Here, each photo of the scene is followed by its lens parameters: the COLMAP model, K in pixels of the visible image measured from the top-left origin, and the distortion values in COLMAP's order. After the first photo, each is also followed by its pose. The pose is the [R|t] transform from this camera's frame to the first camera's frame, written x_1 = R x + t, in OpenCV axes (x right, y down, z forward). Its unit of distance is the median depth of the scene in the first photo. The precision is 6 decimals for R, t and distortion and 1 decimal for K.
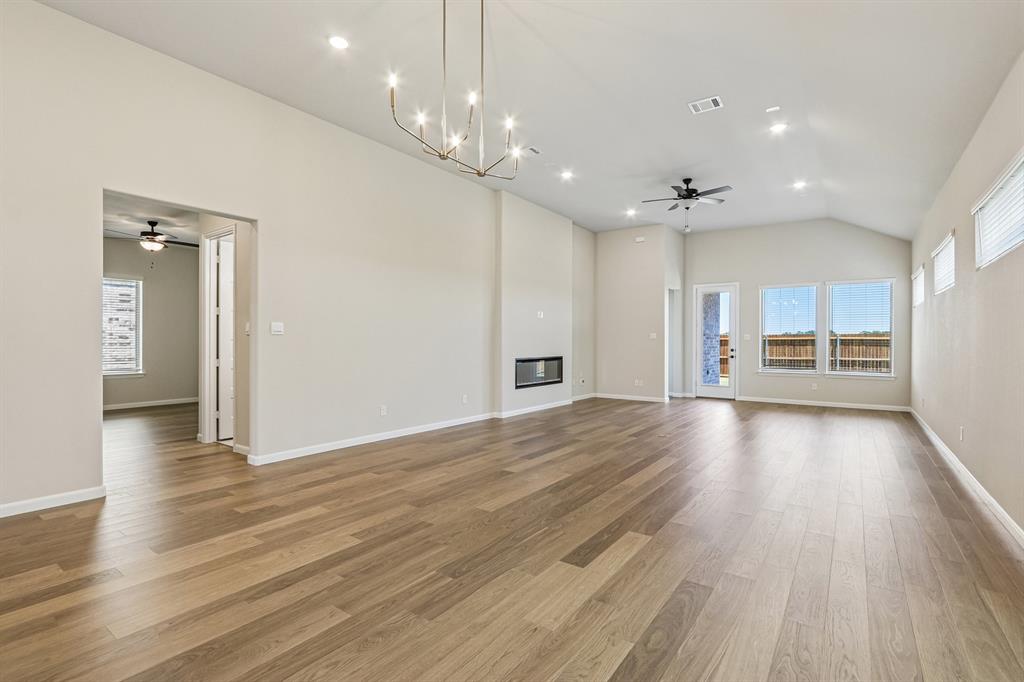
lens RADIAL K [[476.3, 0, 526.2], [0, 476.3, 344.3], [0, 0, 1]] dist [-0.016058, 0.000492]
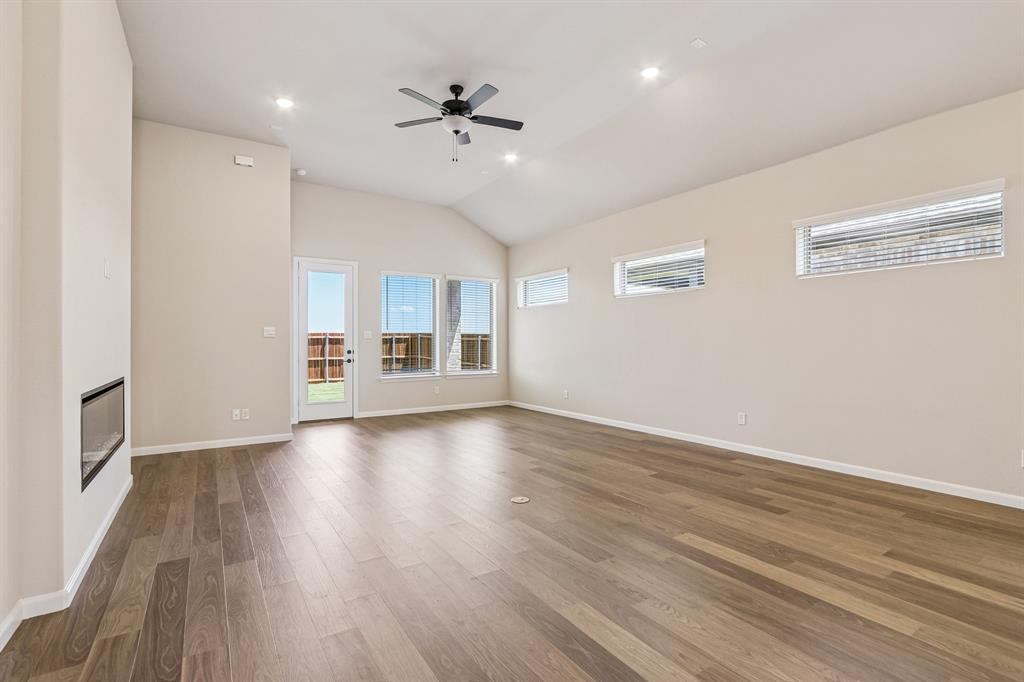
lens RADIAL K [[476.3, 0, 506.4], [0, 476.3, 339.1], [0, 0, 1]] dist [-0.016058, 0.000492]
pose [[0.385637, -0.000052, 0.922651, -0.172208], [0.010367, 0.999937, -0.004277, -0.002223], [-0.922592, 0.011215, 0.385613, 0.530444]]
